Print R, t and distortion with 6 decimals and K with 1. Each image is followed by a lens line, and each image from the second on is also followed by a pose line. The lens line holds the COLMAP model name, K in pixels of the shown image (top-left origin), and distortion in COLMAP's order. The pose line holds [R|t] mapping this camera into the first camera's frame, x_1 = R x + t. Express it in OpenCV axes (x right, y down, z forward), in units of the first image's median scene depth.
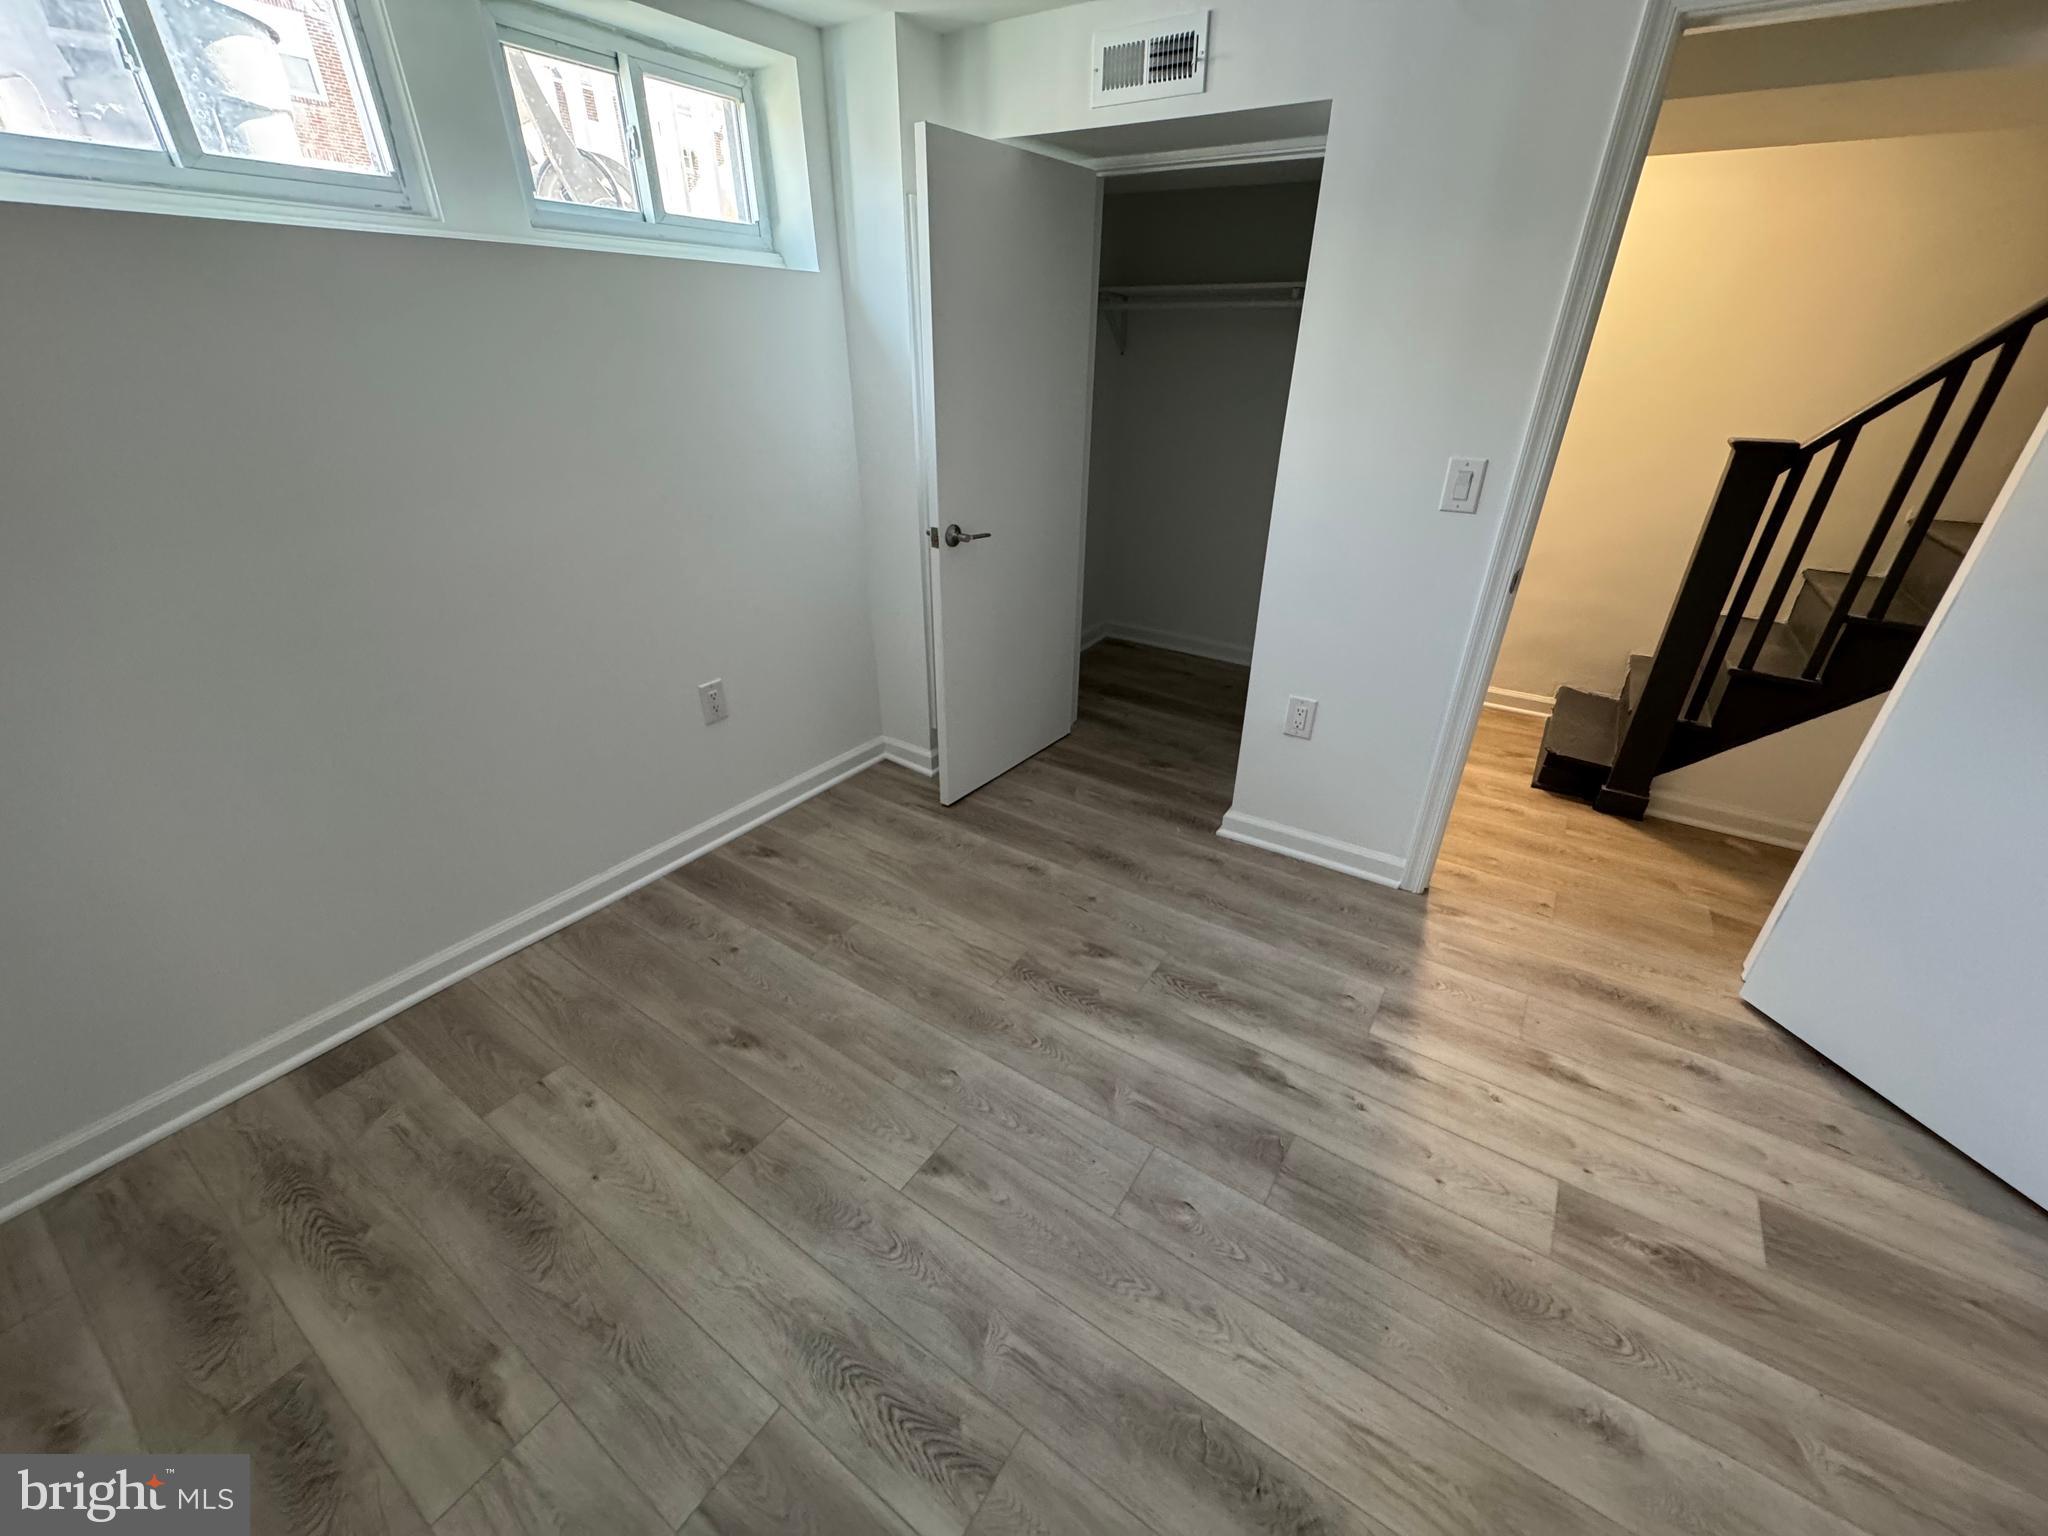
lens RADIAL K [[827.6, 0, 1019.0], [0, 827.6, 757.9], [0, 0, 1]] dist [0.002569, 0.000132]
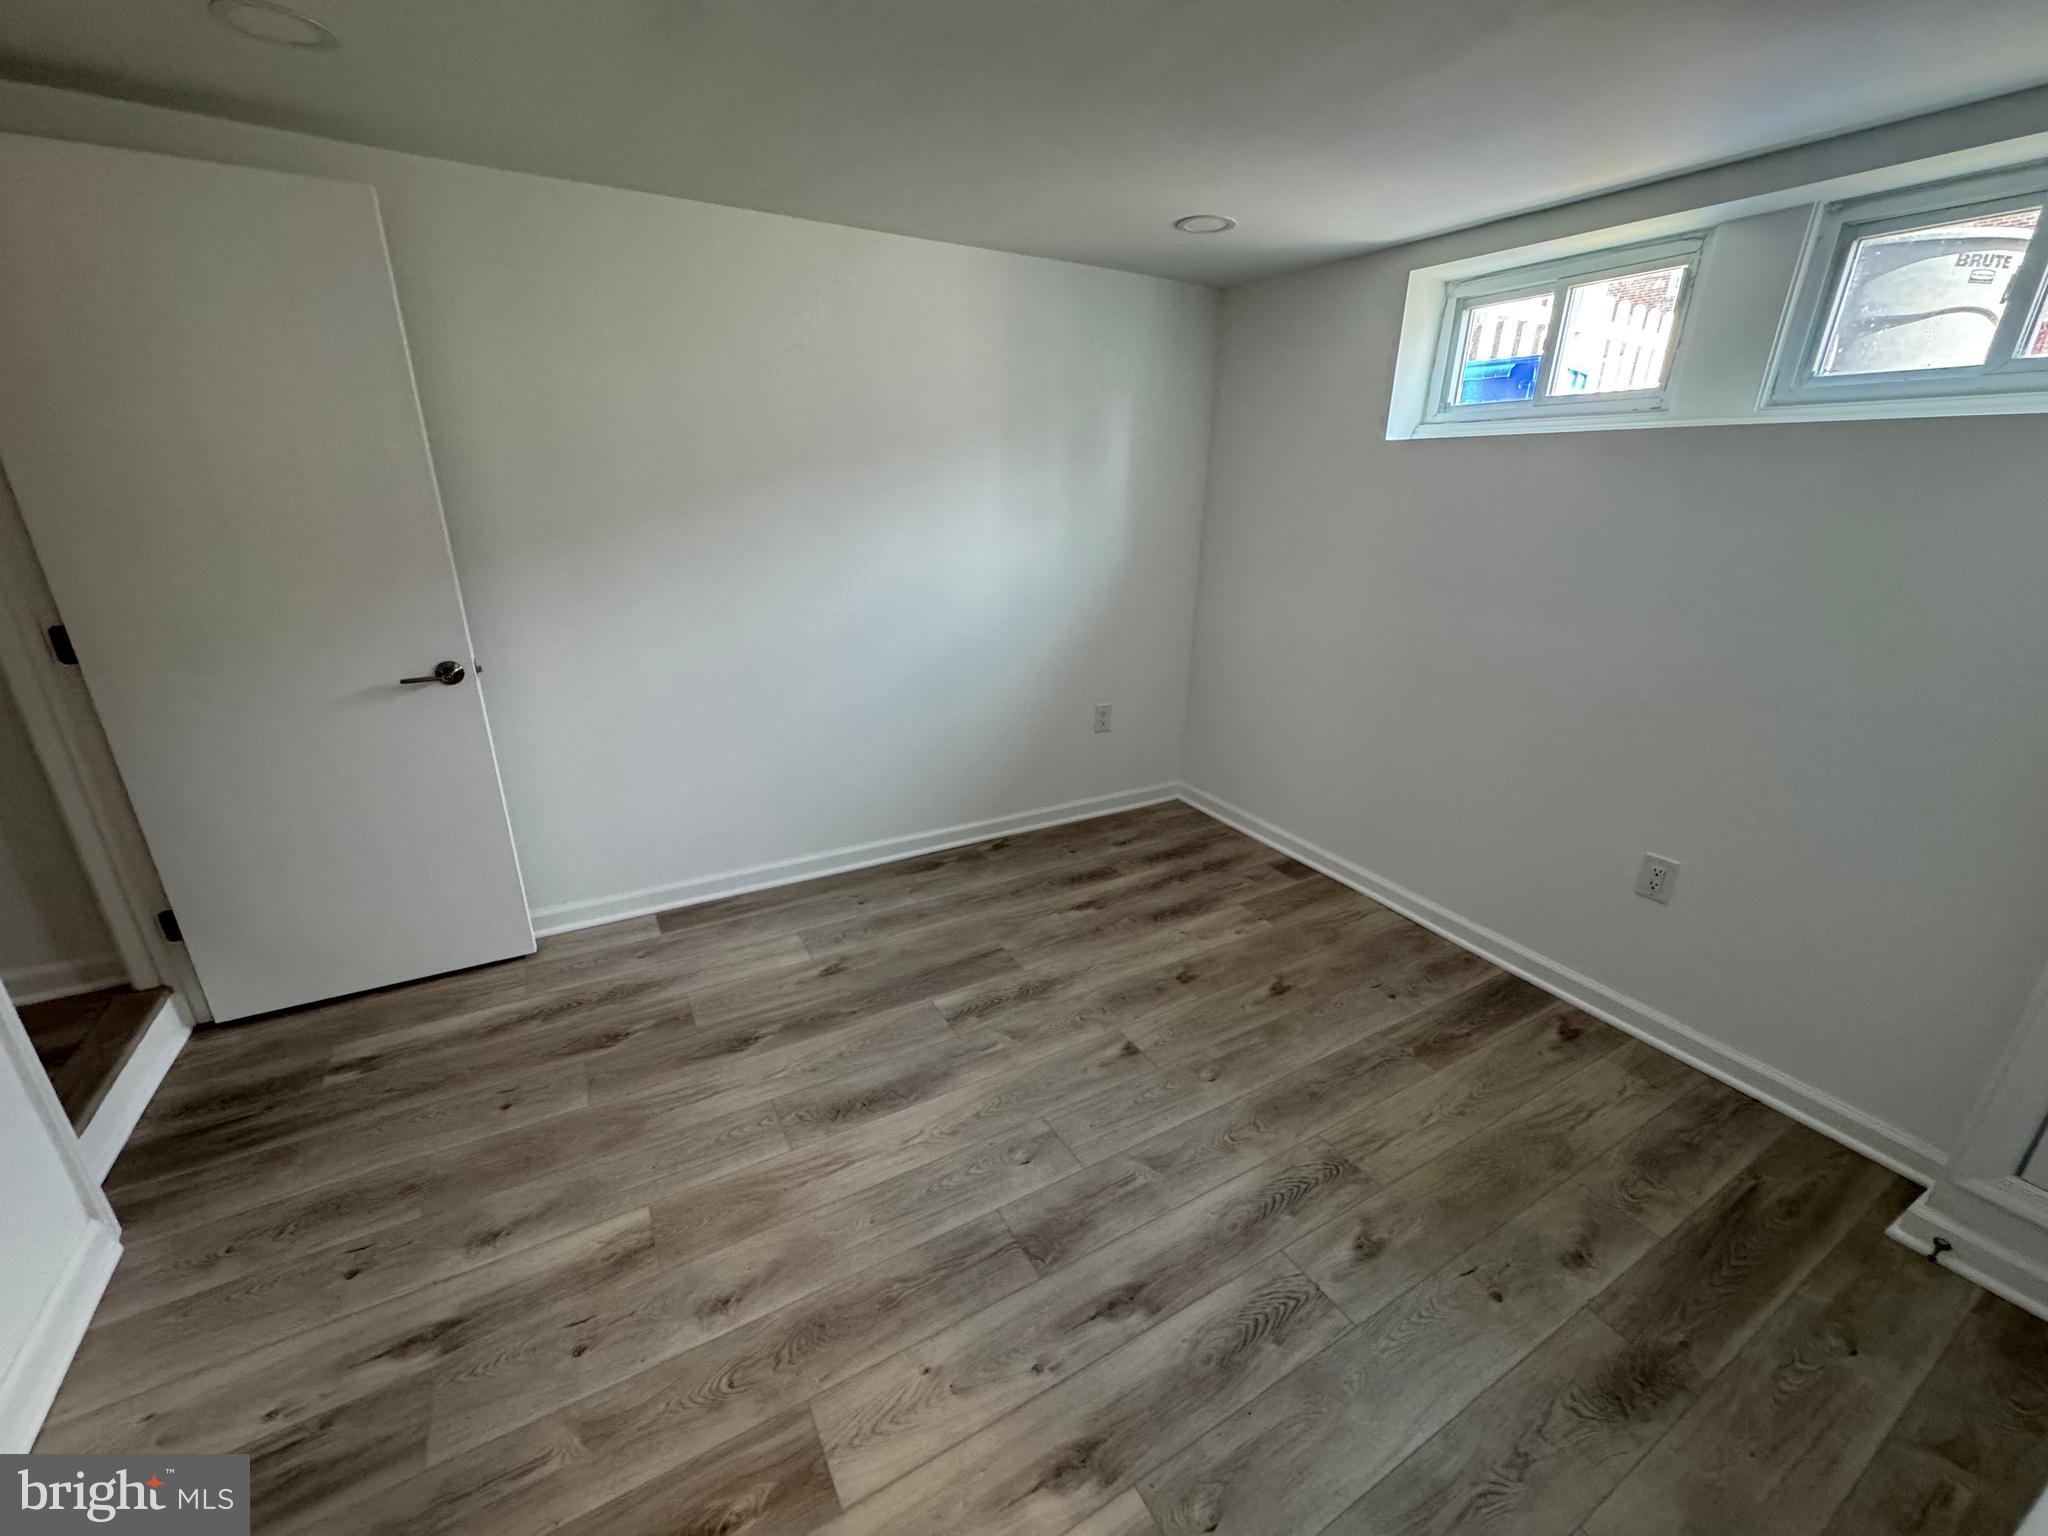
lens RADIAL K [[827.6, 0, 1029.4], [0, 827.6, 754.7], [0, 0, 1]] dist [0.002569, 0.000132]
pose [[-0.436149, 0.265836, -0.859712, 0.950595], [-0.426080, 0.780483, 0.457496, -0.417871], [0.792609, 0.565843, -0.227140, 0.829891]]
